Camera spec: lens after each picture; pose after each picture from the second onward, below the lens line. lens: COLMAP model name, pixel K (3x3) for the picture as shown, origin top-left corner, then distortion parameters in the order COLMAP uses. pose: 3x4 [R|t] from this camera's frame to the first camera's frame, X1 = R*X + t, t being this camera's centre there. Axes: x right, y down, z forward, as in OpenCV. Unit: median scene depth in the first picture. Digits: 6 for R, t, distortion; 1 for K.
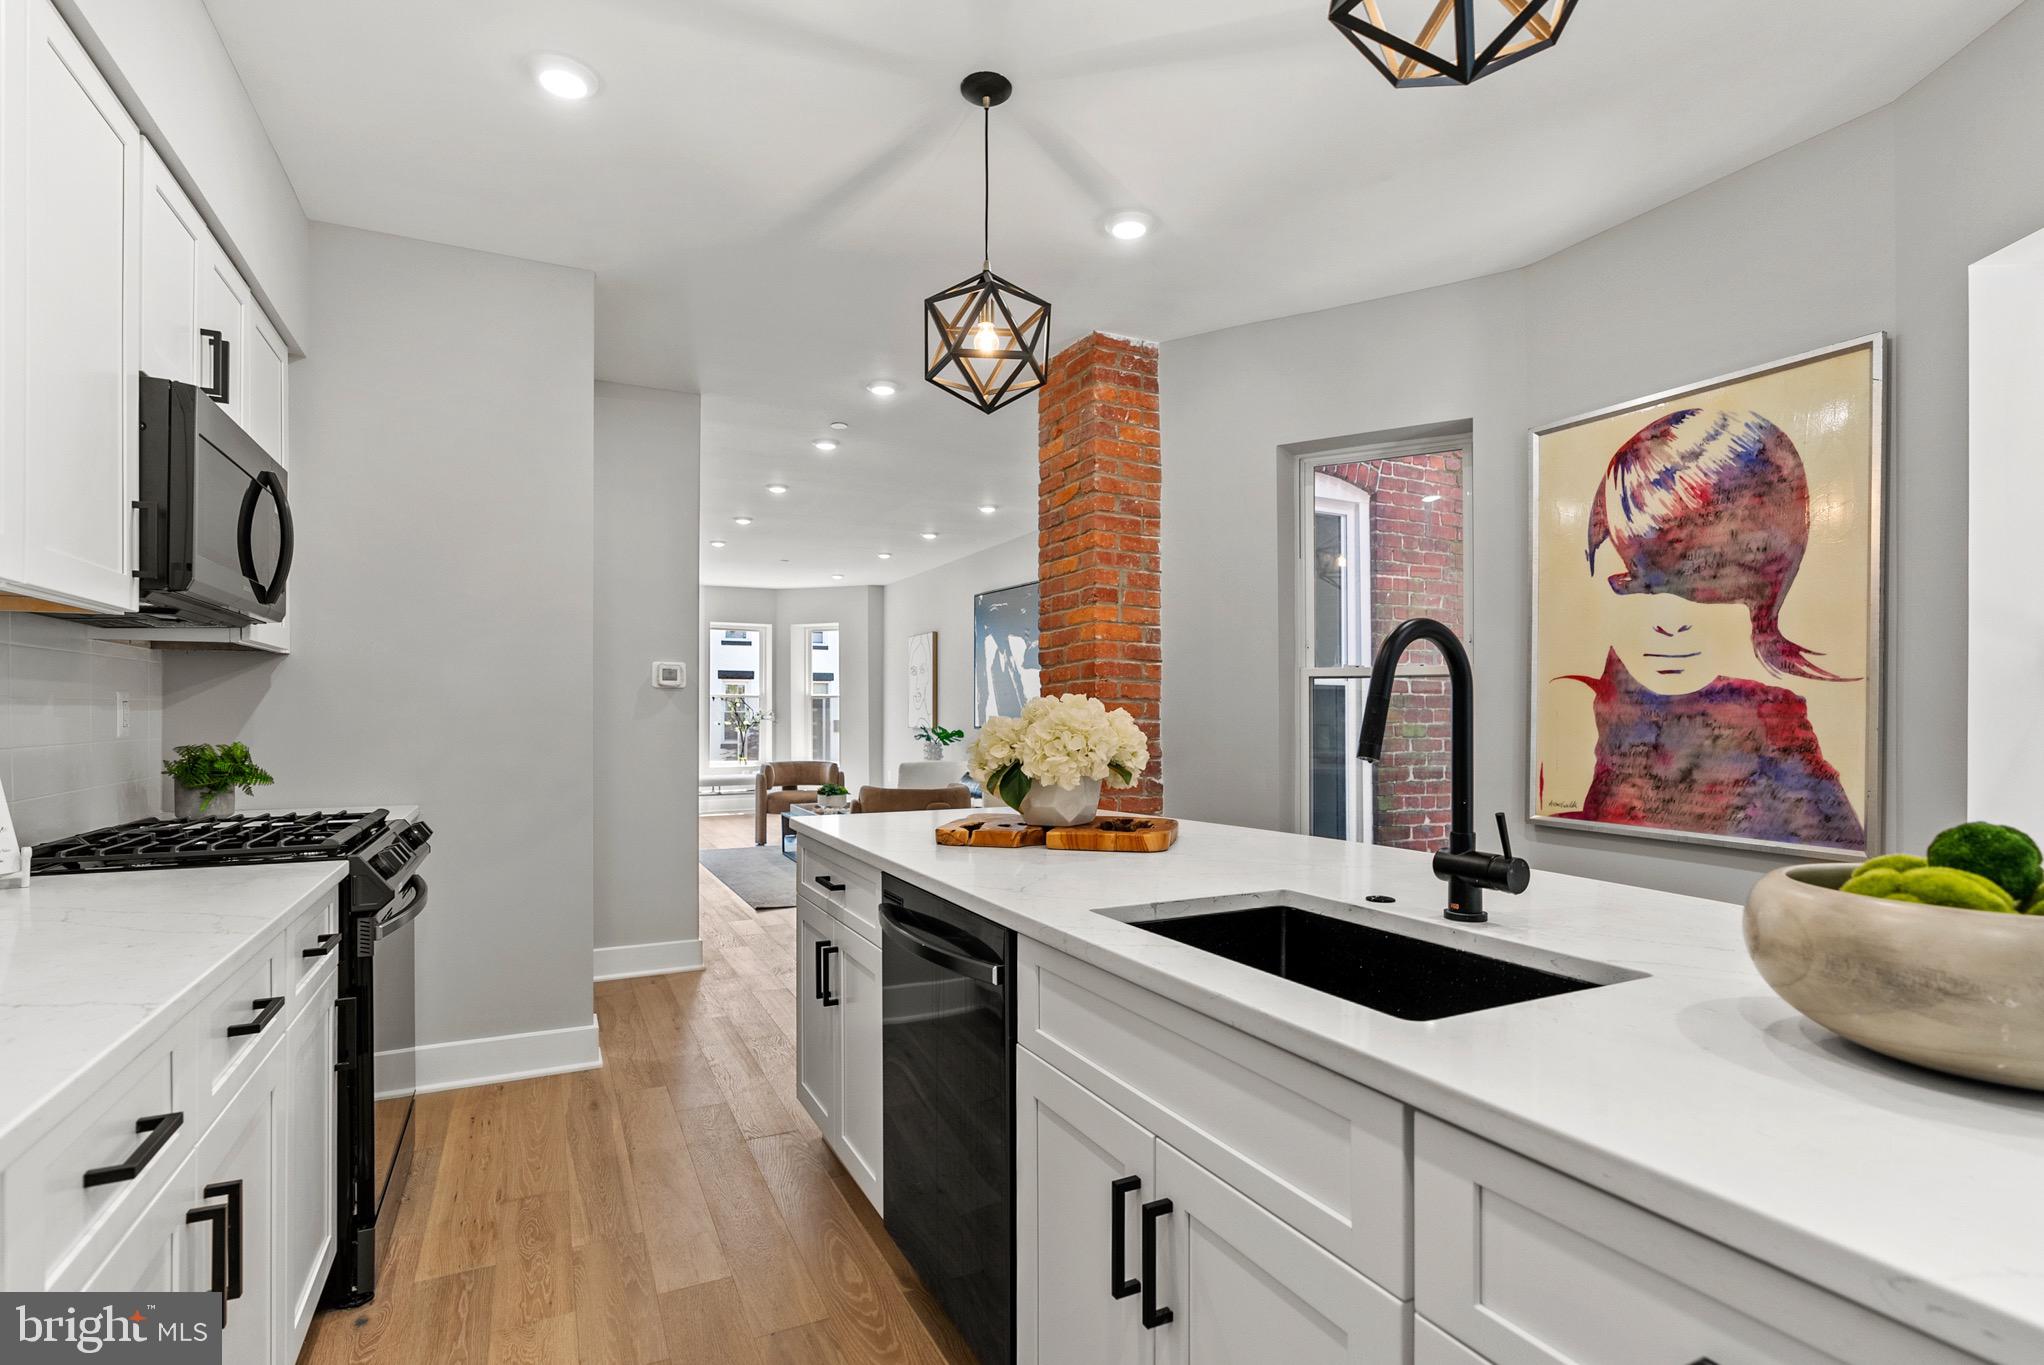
lens RADIAL K [[950.0, 0, 1022.2], [0, 950.0, 703.3], [0, 0, 1]] dist [-0.003949, -0.000022]
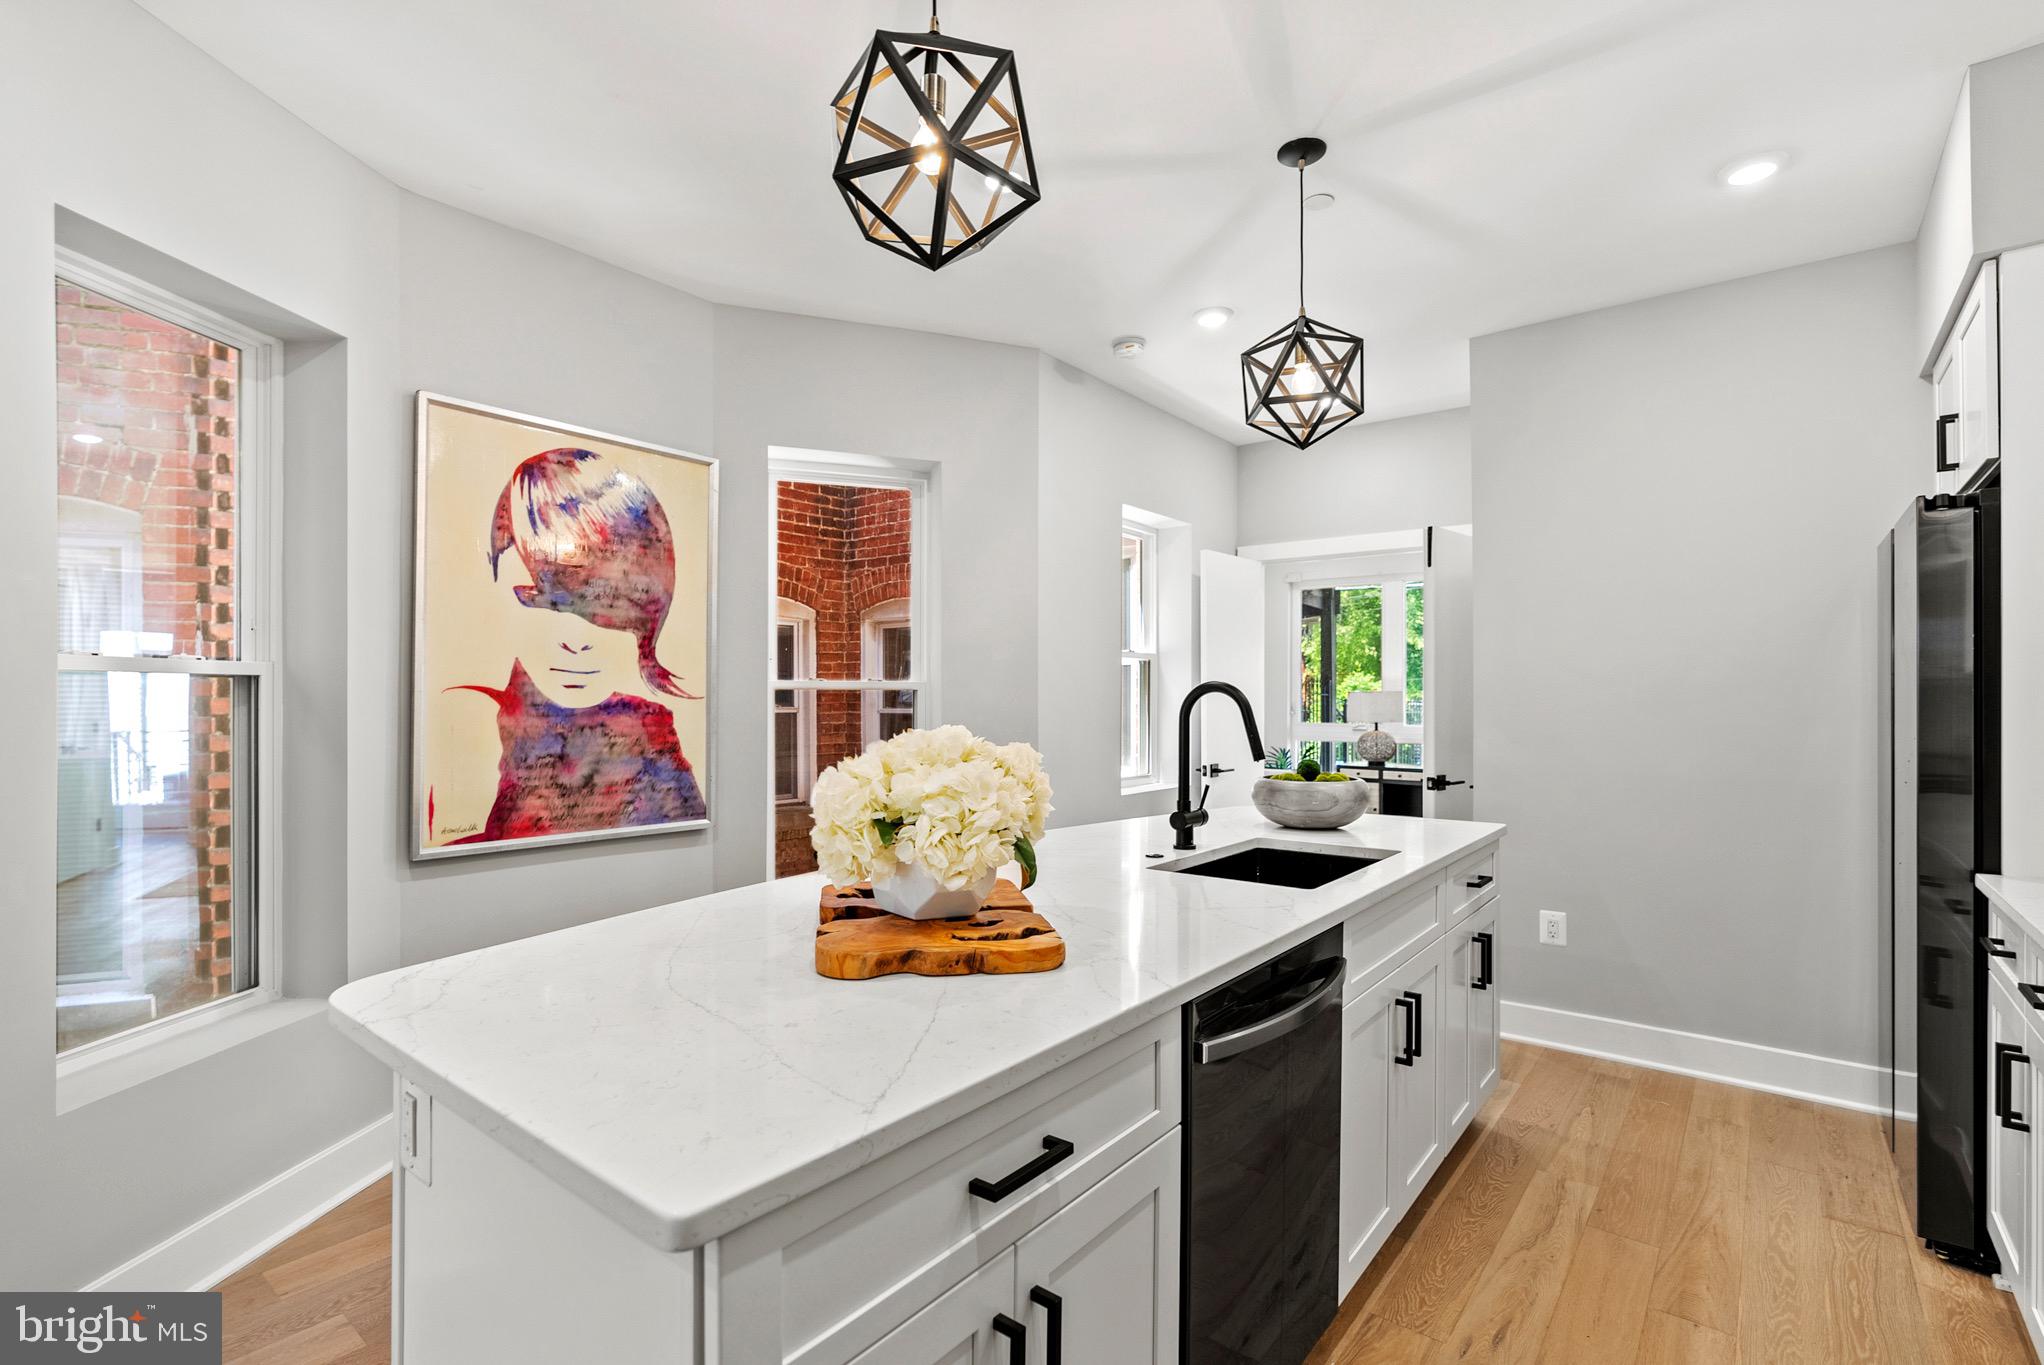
lens RADIAL K [[950.0, 0, 1019.8], [0, 950.0, 685.7], [0, 0, 1]] dist [-0.003949, -0.000022]
pose [[-0.412768, 0.007189, 0.910808, -0.524662], [-0.012129, 0.999837, -0.013389, -0.026523], [-0.910755, -0.016574, -0.412614, 1.009480]]
